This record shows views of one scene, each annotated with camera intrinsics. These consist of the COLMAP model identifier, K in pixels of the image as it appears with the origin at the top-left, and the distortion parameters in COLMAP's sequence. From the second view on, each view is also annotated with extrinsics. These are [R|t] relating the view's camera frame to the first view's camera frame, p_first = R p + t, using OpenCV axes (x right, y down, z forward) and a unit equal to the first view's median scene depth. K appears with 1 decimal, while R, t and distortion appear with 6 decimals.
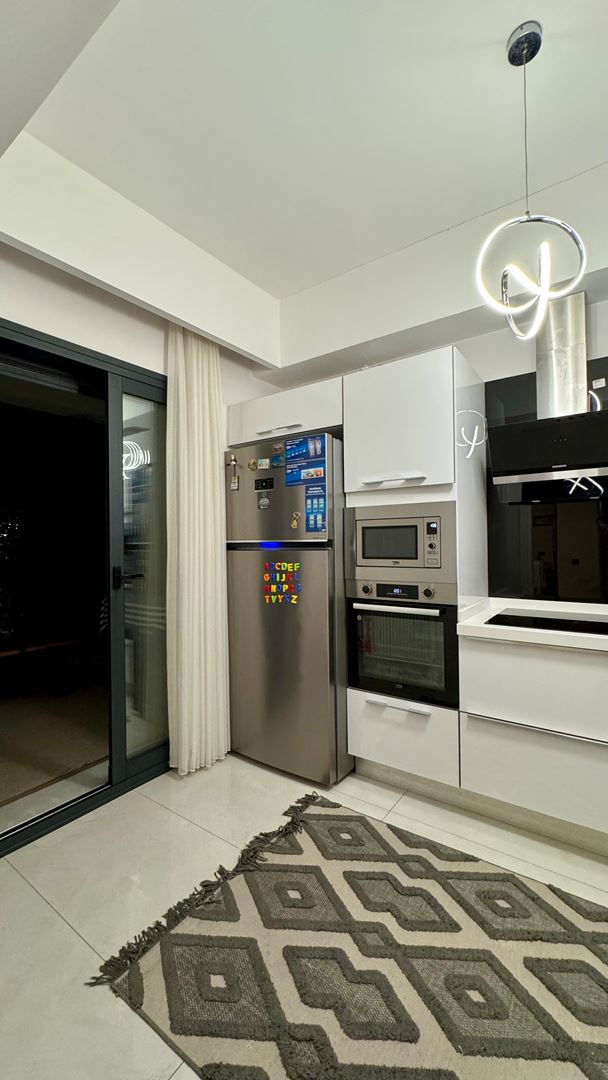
lens RADIAL K [[432.6, 0, 303.7], [0, 432.6, 539.1], [0, 0, 1]] dist [-0.004129, 0.000903]
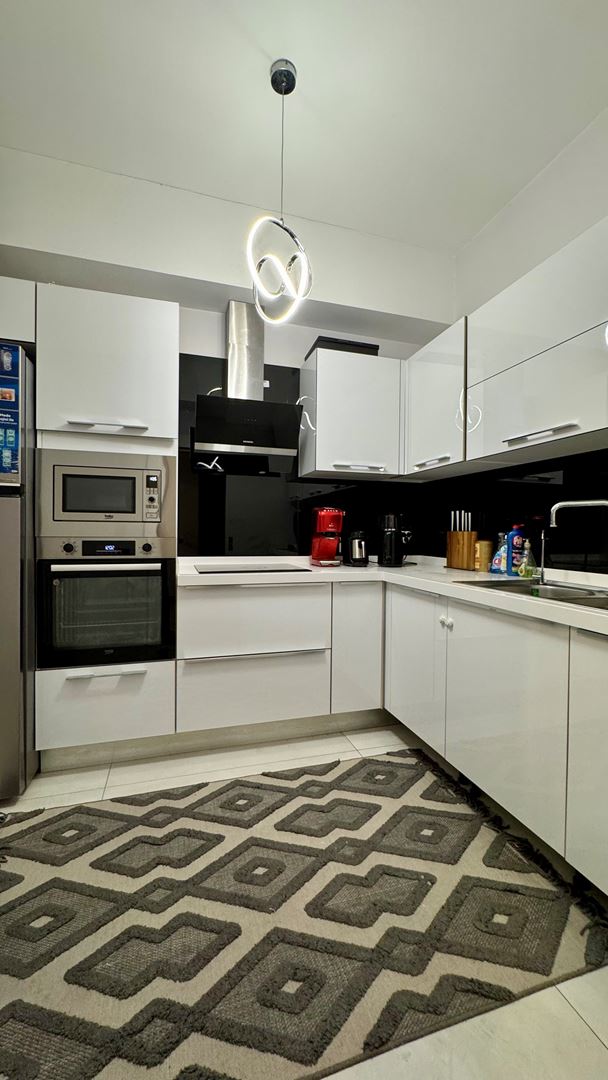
lens RADIAL K [[432.6, 0, 305.4], [0, 432.6, 537.6], [0, 0, 1]] dist [-0.004129, 0.000903]
pose [[0.605940, 0.006576, 0.795483, -0.283003], [-0.025252, 0.999621, 0.010972, 0.085865], [-0.795110, -0.026736, 0.605876, 0.132524]]
